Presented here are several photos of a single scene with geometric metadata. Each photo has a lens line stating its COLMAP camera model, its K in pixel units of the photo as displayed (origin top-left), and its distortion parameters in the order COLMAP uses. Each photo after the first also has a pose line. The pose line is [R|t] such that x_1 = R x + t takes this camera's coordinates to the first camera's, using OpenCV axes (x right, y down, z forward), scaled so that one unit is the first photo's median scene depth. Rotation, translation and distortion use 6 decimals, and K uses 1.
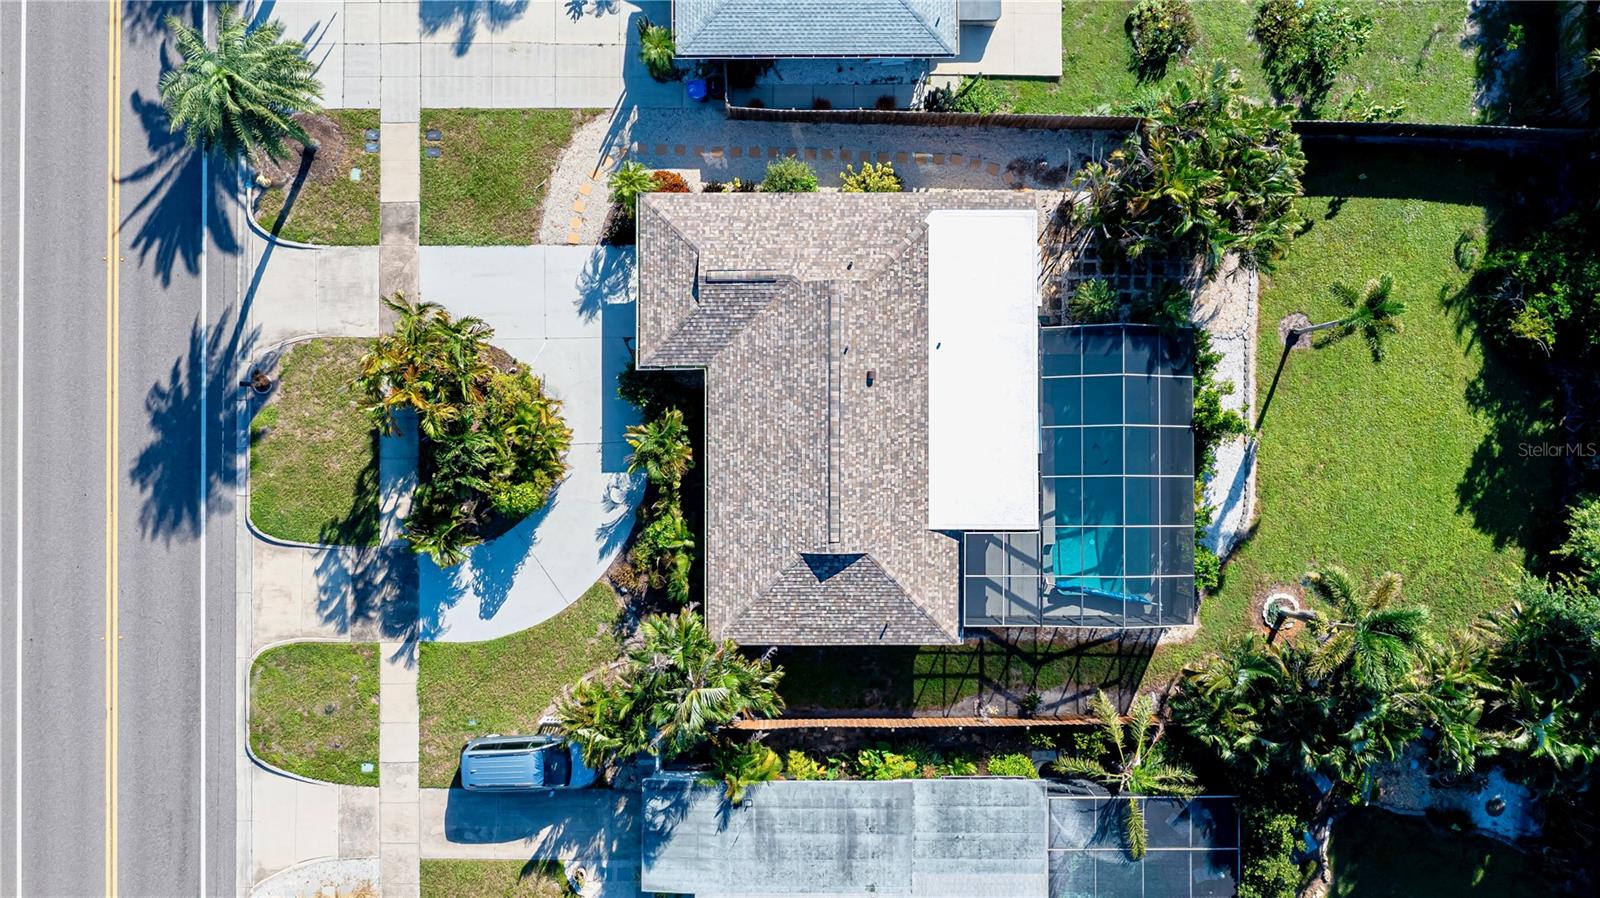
lens RADIAL K [[1251.3, 0, 816.6], [0, 1251.3, 451.4], [0, 0, 1]] dist [-0.011688, 0.002235]
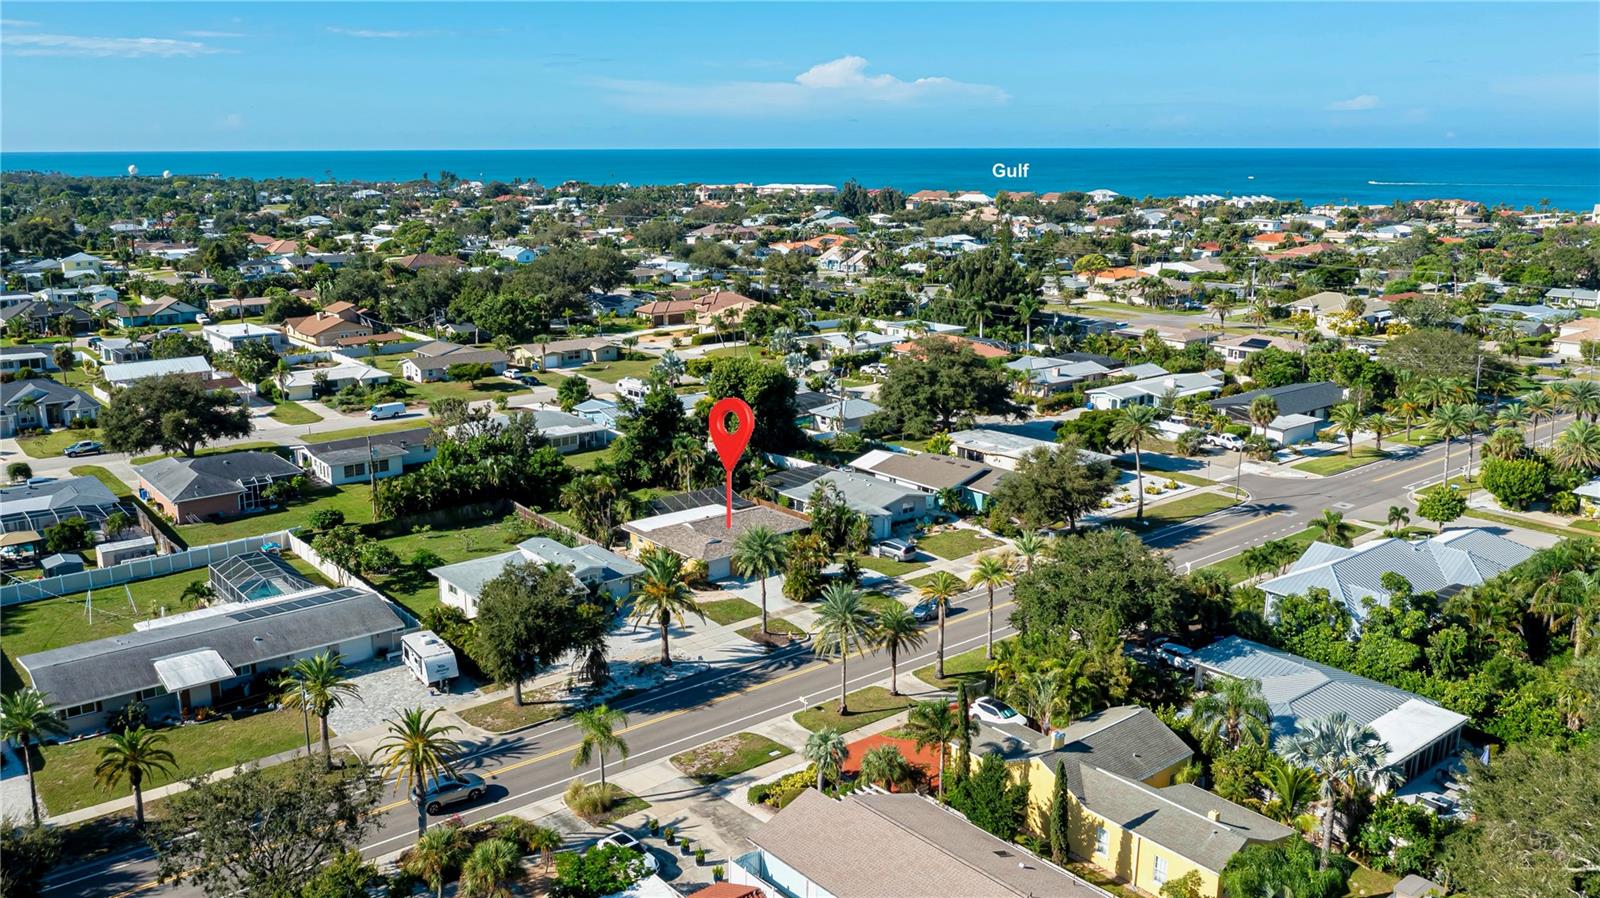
lens RADIAL K [[1251.3, 0, 816.6], [0, 1251.3, 451.4], [0, 0, 1]] dist [-0.011688, 0.002235]
pose [[-0.632177, -0.177072, 0.754319, -2.132202], [0.774793, -0.135876, 0.617441, -1.543707], [-0.006837, 0.974774, 0.223092, 0.165543]]
